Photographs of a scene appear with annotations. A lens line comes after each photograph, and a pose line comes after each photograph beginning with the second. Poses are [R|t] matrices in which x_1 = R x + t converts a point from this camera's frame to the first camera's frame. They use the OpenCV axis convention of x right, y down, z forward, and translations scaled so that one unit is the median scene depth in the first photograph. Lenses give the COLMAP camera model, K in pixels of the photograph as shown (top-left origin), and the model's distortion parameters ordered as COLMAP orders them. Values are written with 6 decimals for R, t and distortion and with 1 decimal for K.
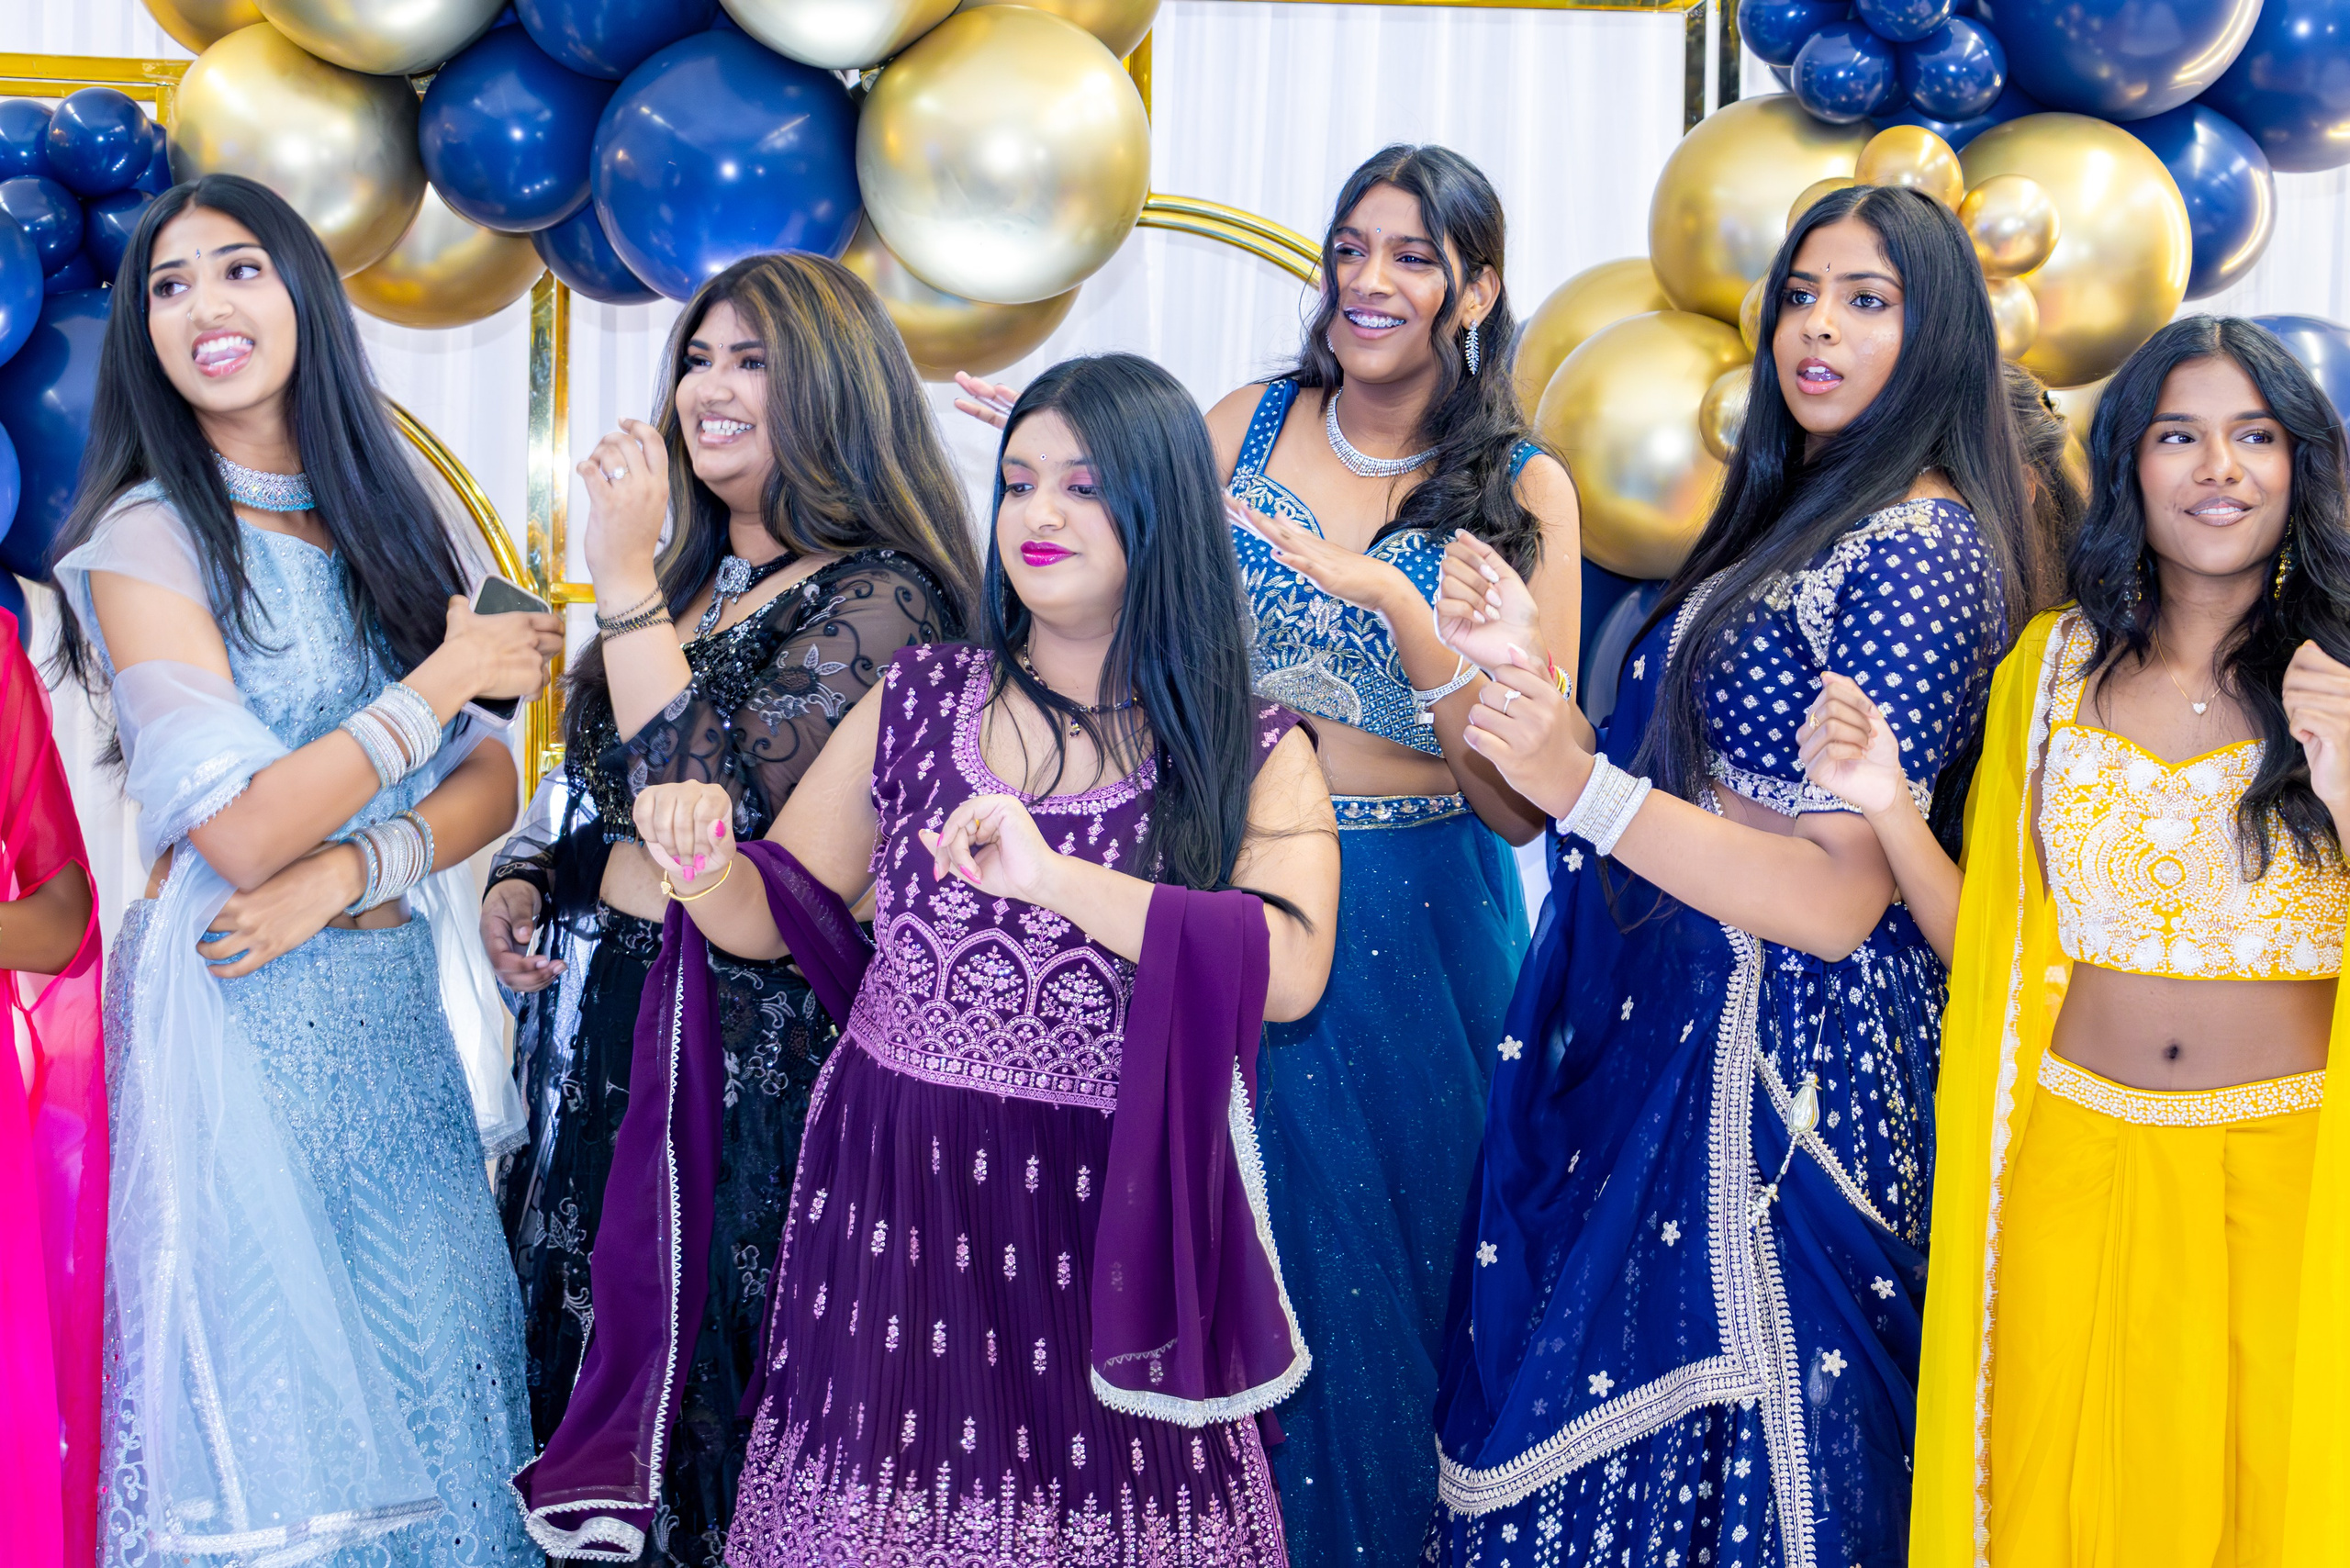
lens RADIAL K [[5880.8, 0, 1249.5], [0, 5880.8, 731.6], [0, 0, 1]] dist [0.103817, 0.000000]
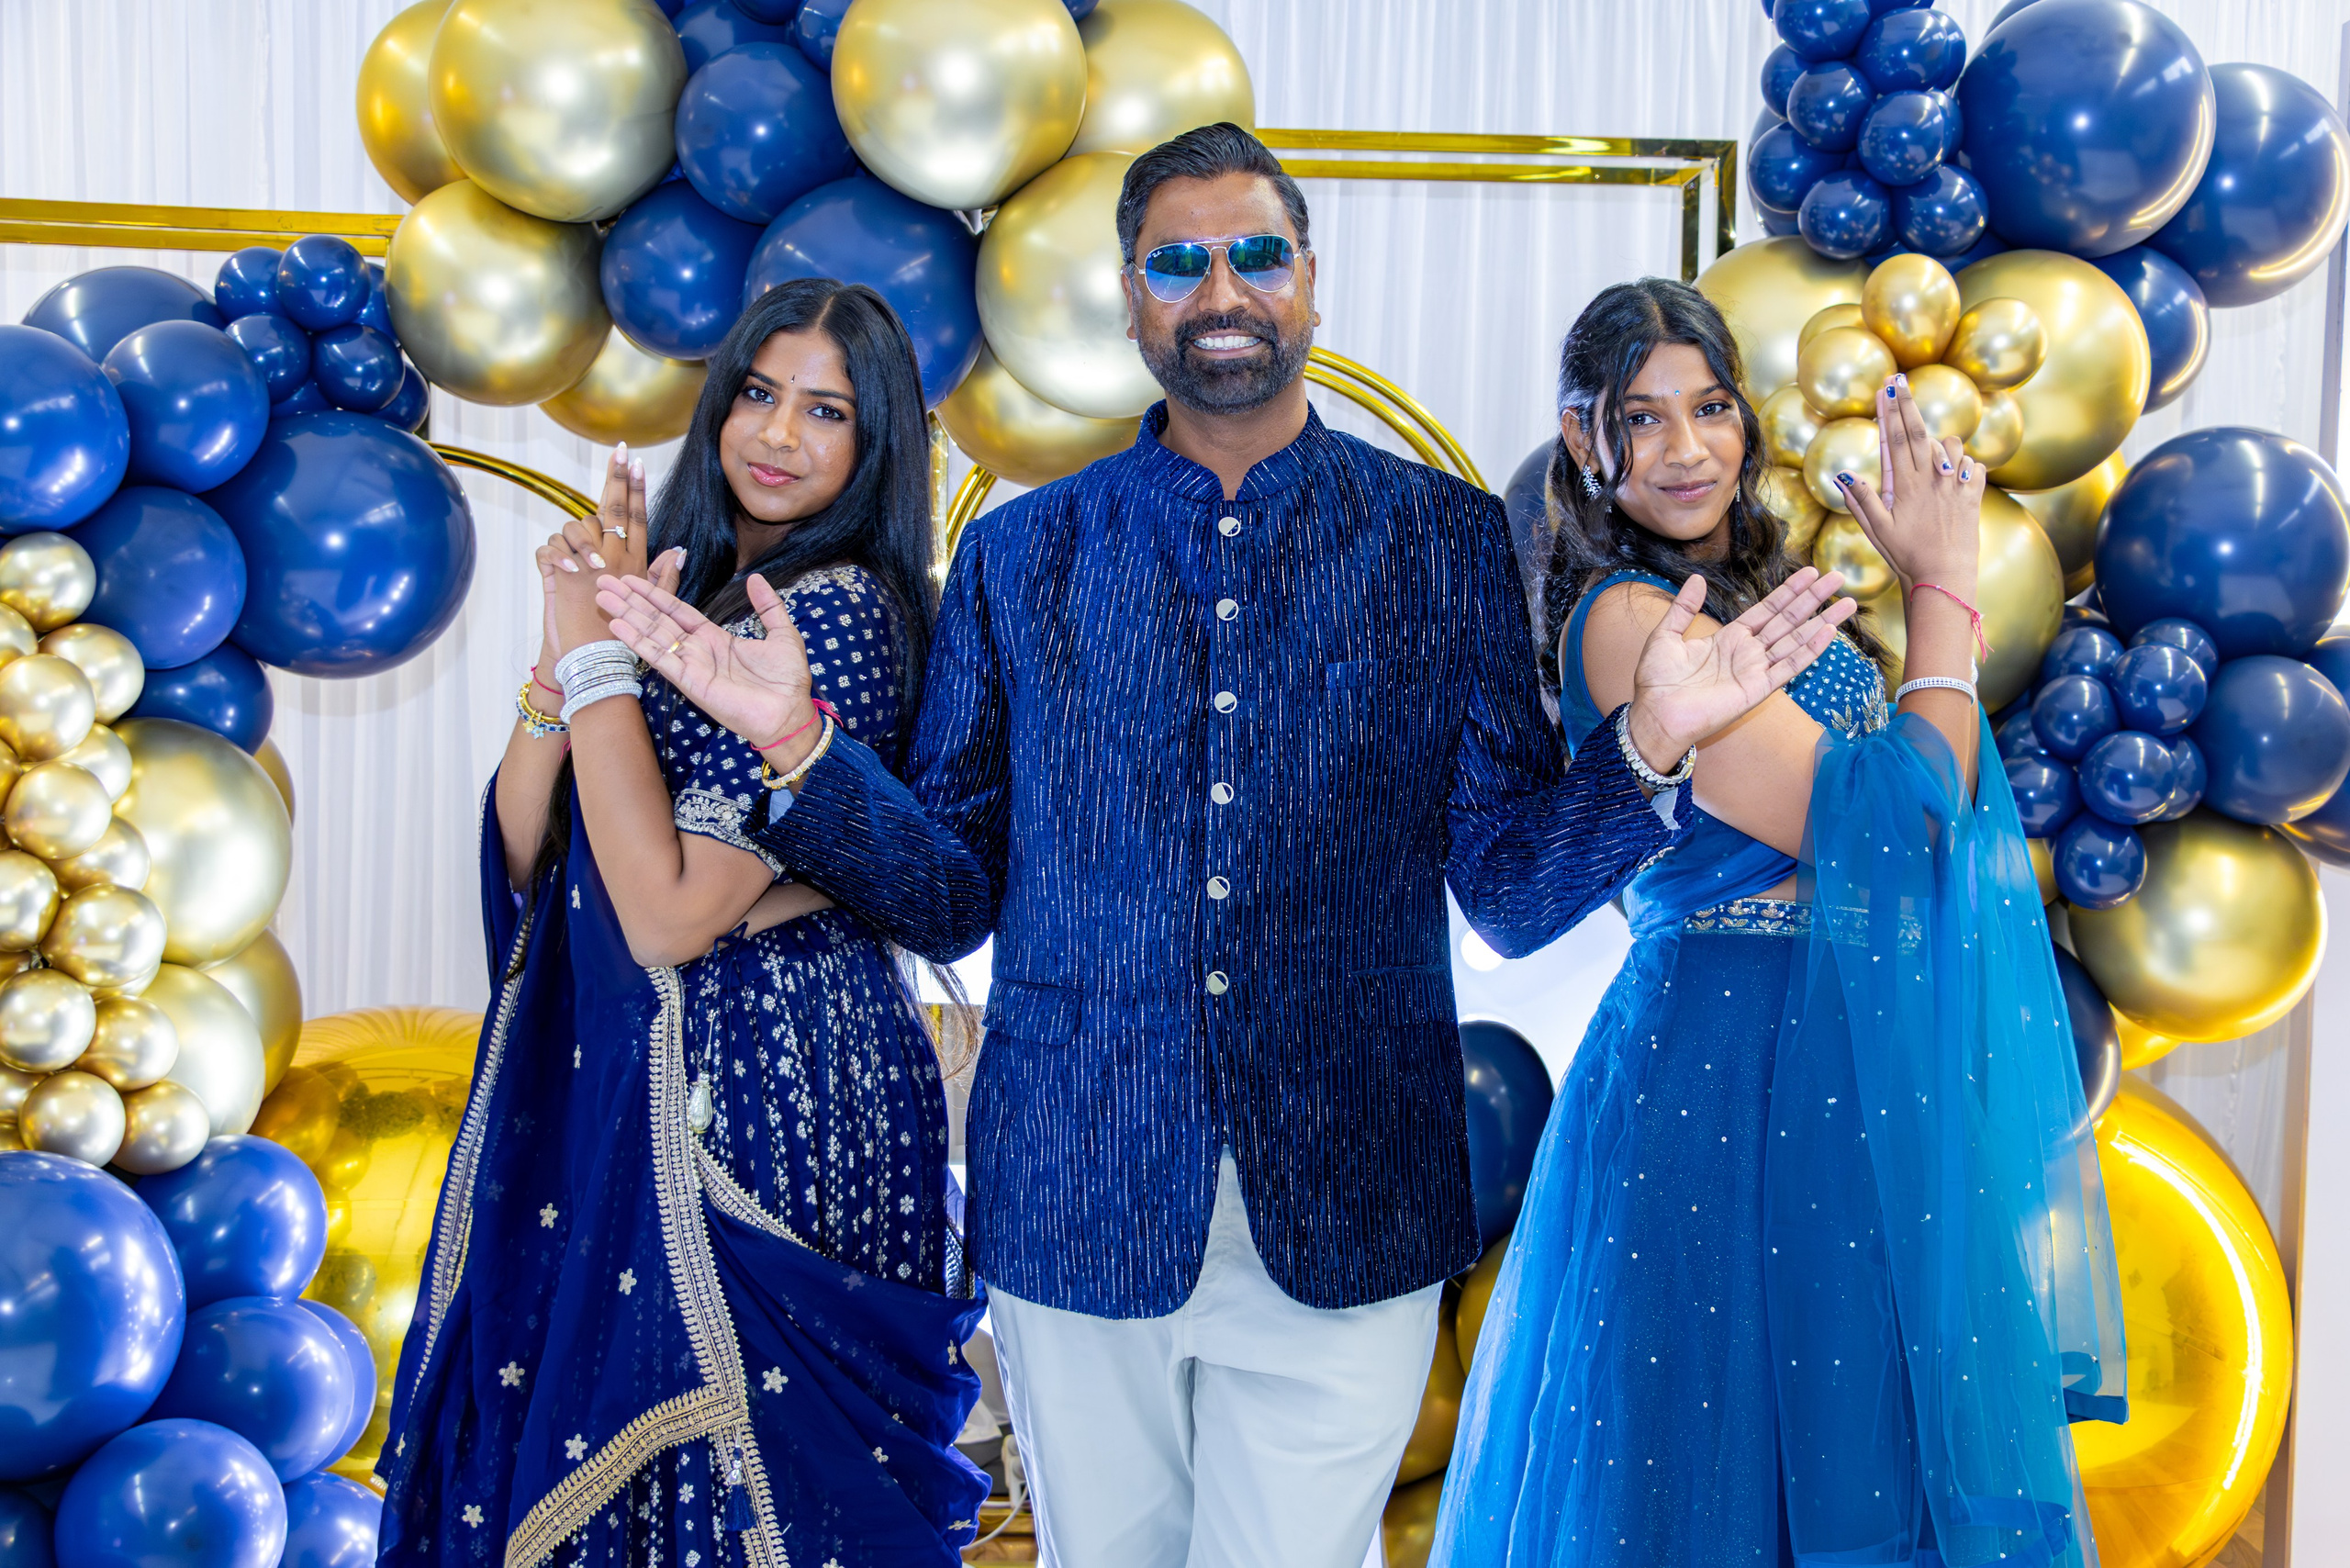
lens RADIAL K [[3141.6, 0, 1207.5], [0, 3141.6, 777.7], [0, 0, 1]] dist [0.036023, 0.000000]
pose [[0.999422, -0.001225, -0.033975, -0.001878], [0.001753, 0.999878, 0.015512, -0.012577], [0.033952, -0.015563, 0.999302, 0.389882]]
